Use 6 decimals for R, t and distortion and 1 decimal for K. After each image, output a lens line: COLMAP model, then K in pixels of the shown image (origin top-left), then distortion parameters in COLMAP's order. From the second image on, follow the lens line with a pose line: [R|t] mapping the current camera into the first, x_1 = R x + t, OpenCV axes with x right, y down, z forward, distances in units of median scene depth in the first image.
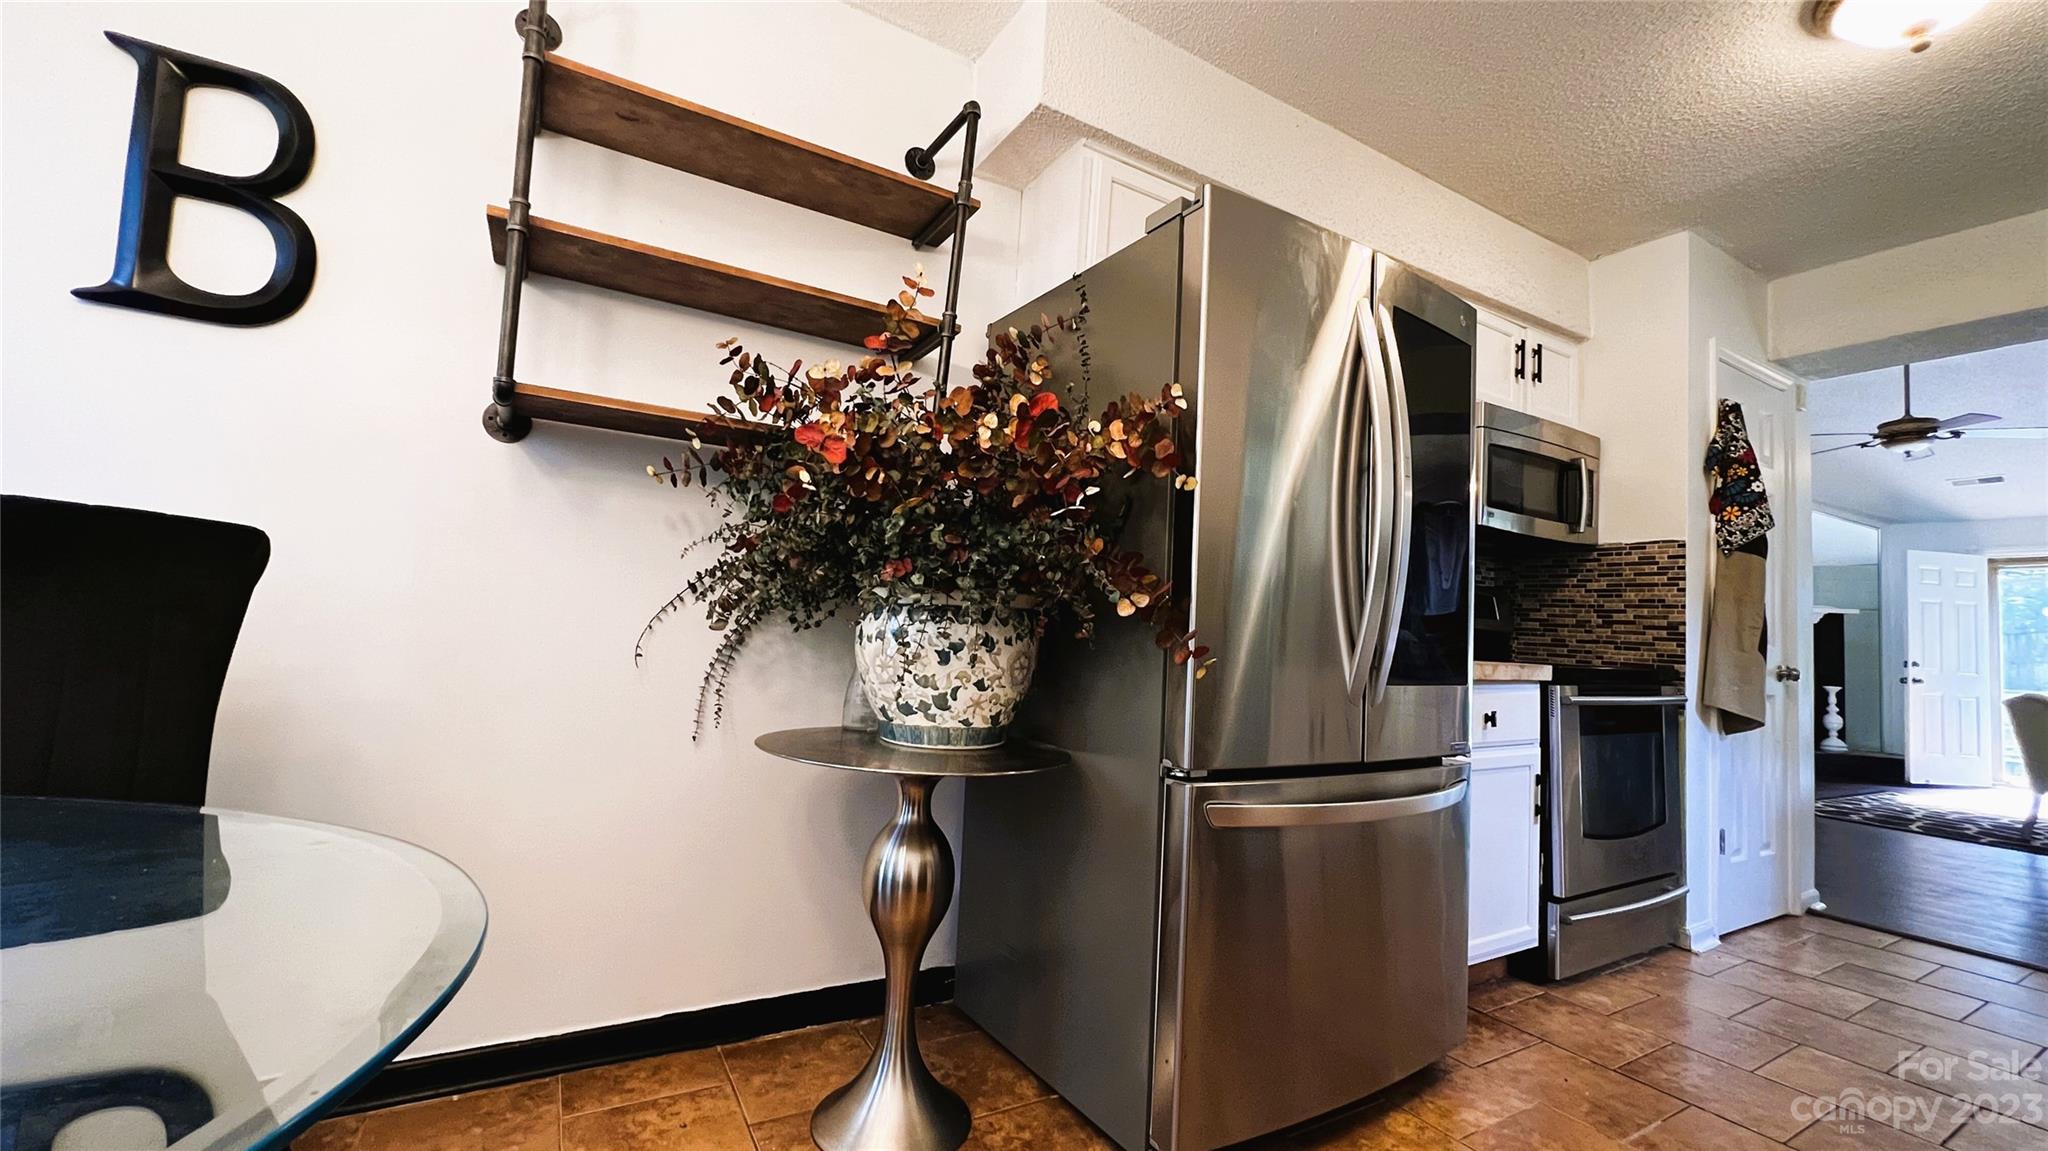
lens RADIAL K [[819.4, 0, 1025.5], [0, 819.4, 579.7], [0, 0, 1]] dist [-0.002316, 0.000272]
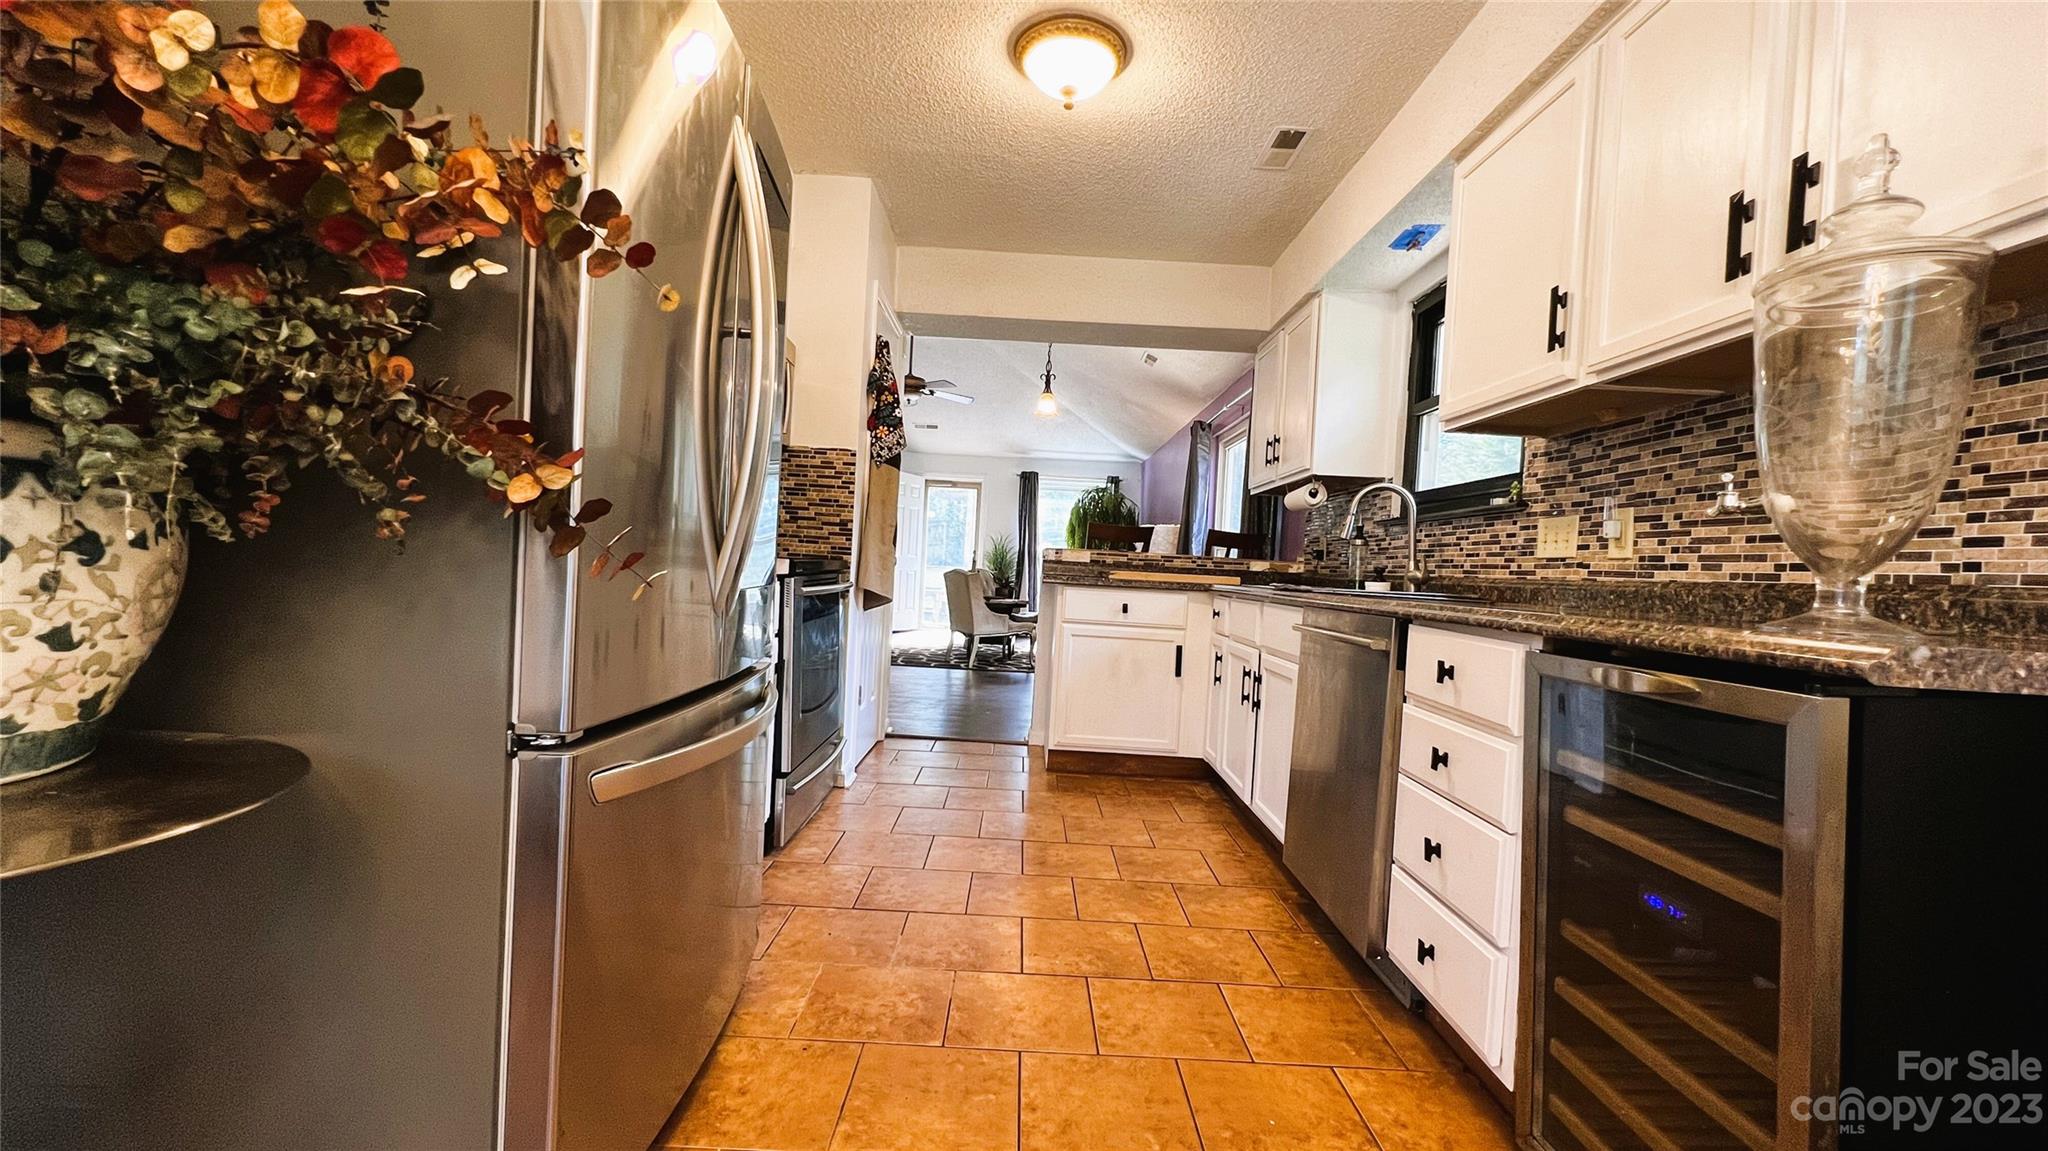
lens RADIAL K [[819.4, 0, 1025.5], [0, 819.4, 579.7], [0, 0, 1]] dist [-0.002316, 0.000272]
pose [[0.506975, -0.039668, 0.861047, -0.127296], [-0.080438, 0.992404, 0.093081, 0.009763], [-0.858199, -0.116451, 0.499933, 0.245892]]
